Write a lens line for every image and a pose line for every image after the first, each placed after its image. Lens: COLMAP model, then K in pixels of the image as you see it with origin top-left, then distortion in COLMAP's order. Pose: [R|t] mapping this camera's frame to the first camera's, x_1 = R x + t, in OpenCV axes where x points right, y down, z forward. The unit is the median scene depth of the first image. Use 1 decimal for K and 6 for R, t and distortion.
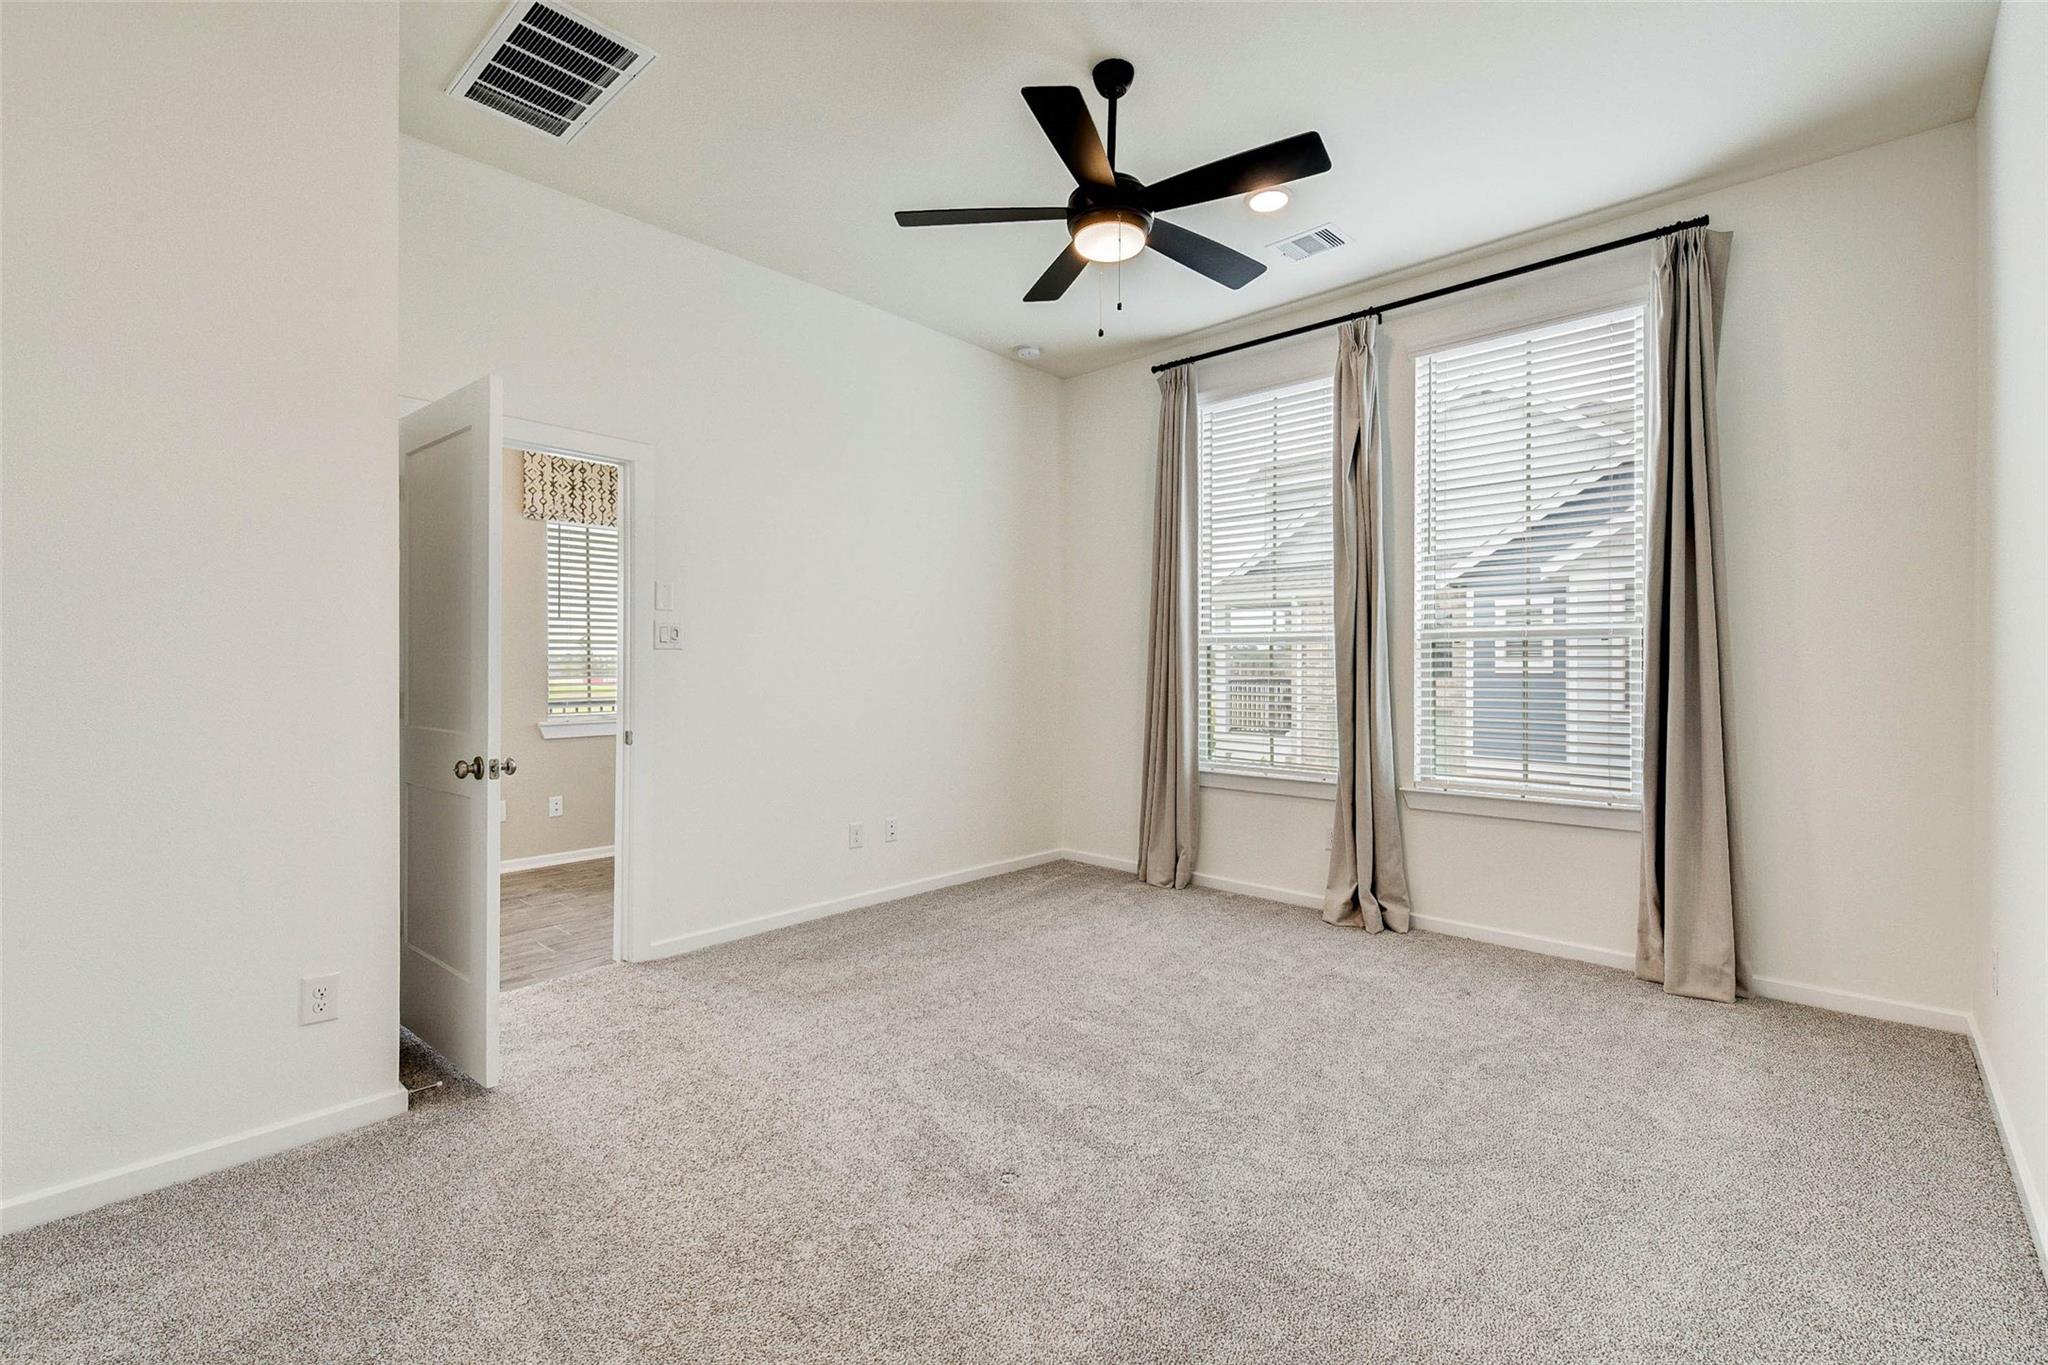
lens RADIAL K [[891.2, 0, 1021.0], [0, 891.2, 667.0], [0, 0, 1]] dist [0.010638, -0.000846]
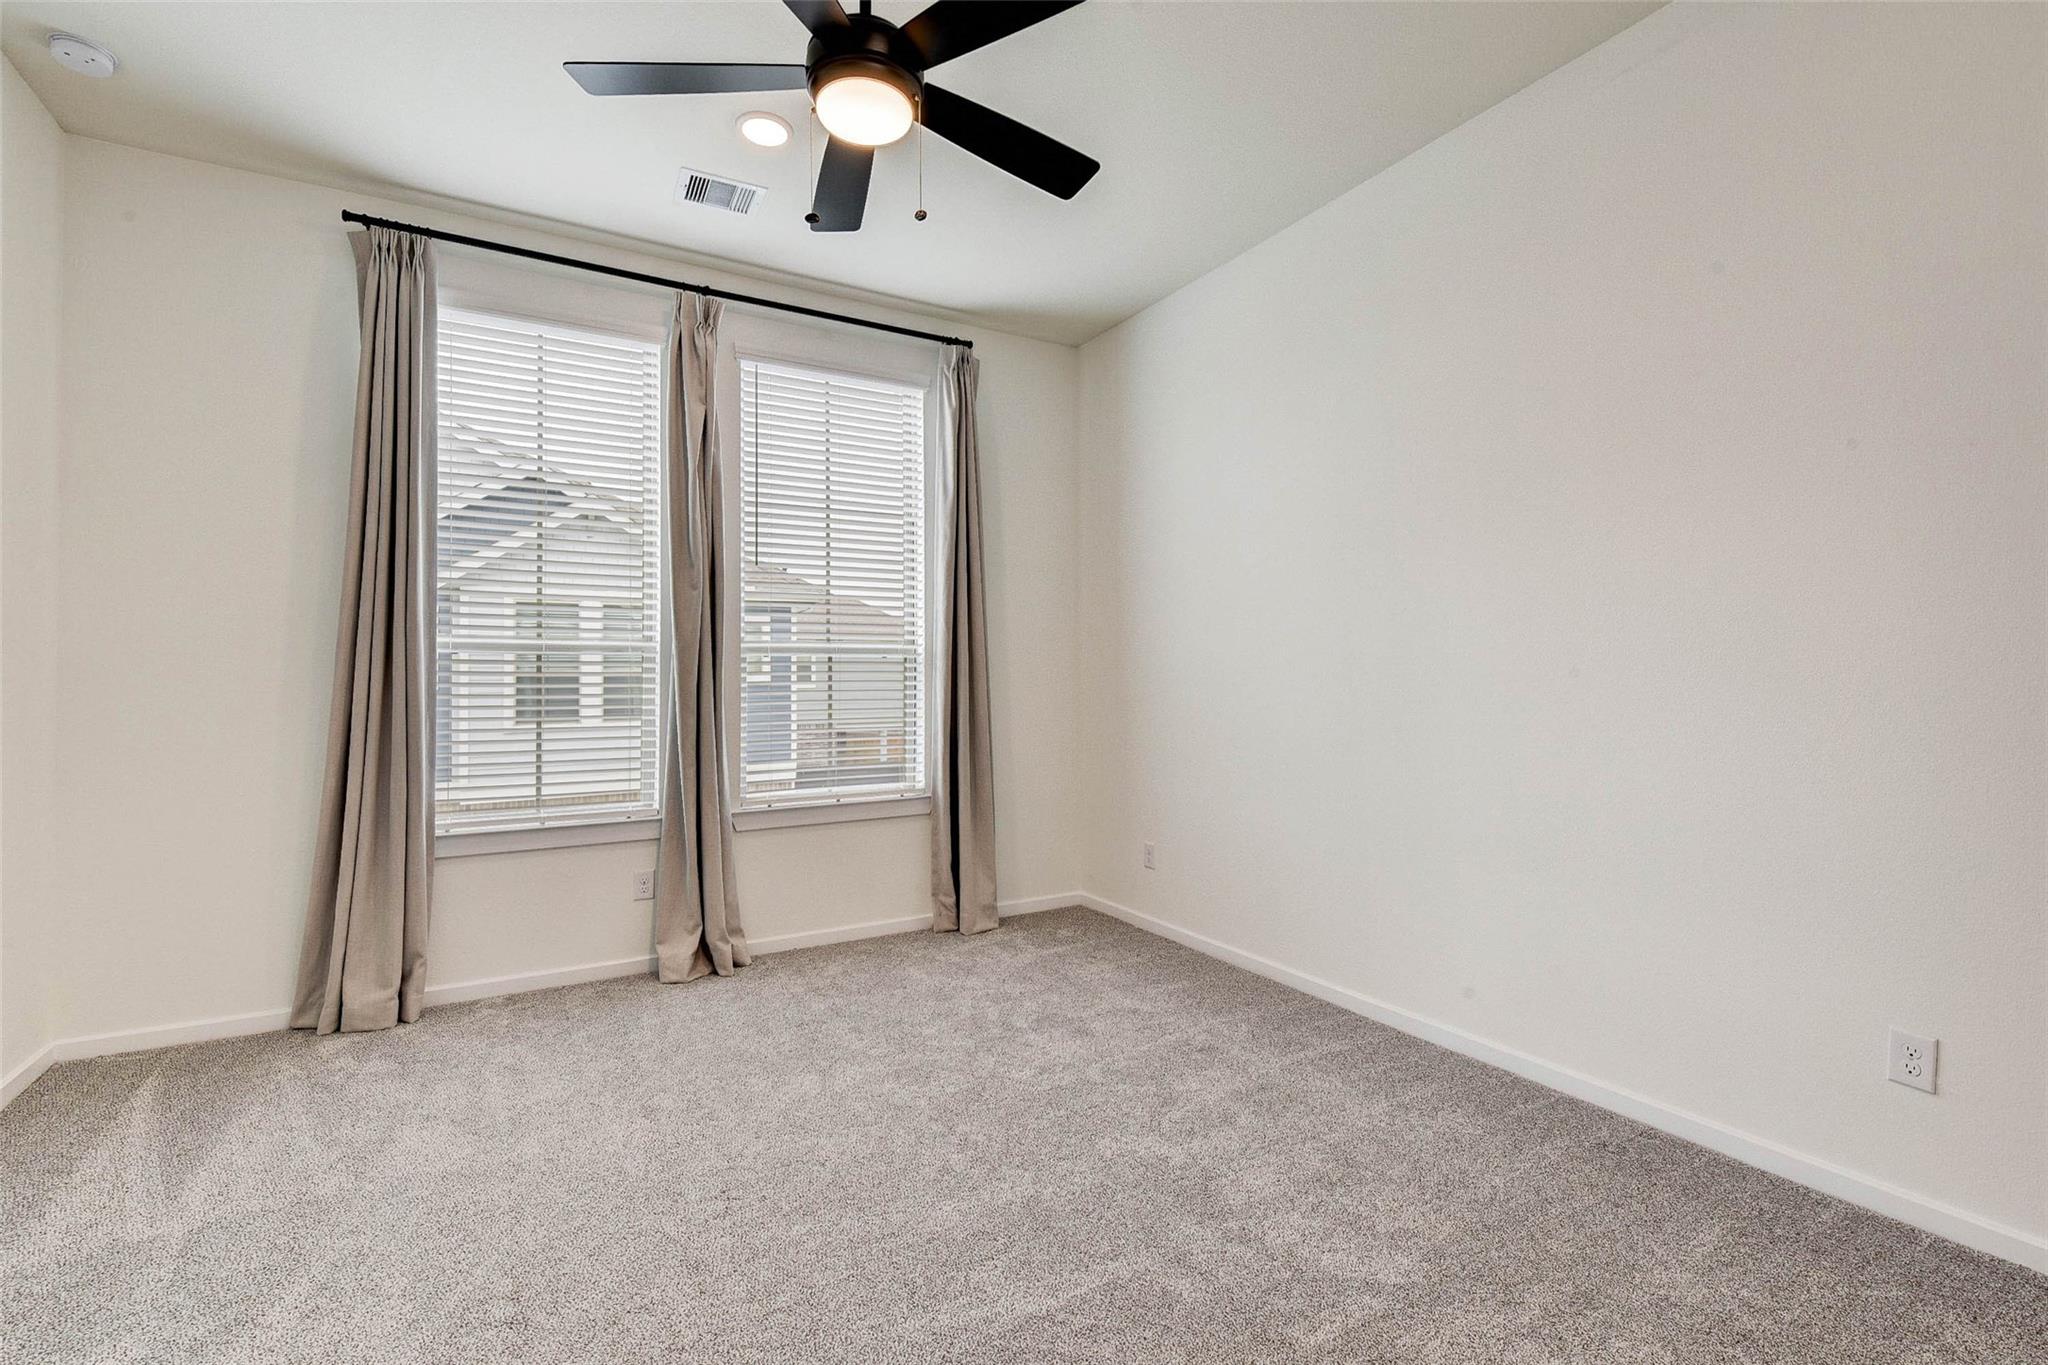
lens RADIAL K [[910.8, 0, 1071.8], [0, 910.8, 649.9], [0, 0, 1]] dist [0.107510, -0.056605]
pose [[0.304851, 0.028839, 0.951963, -0.391457], [0.005856, 0.999466, -0.032154, -0.000168], [-0.952382, 0.015377, 0.304519, 0.362750]]
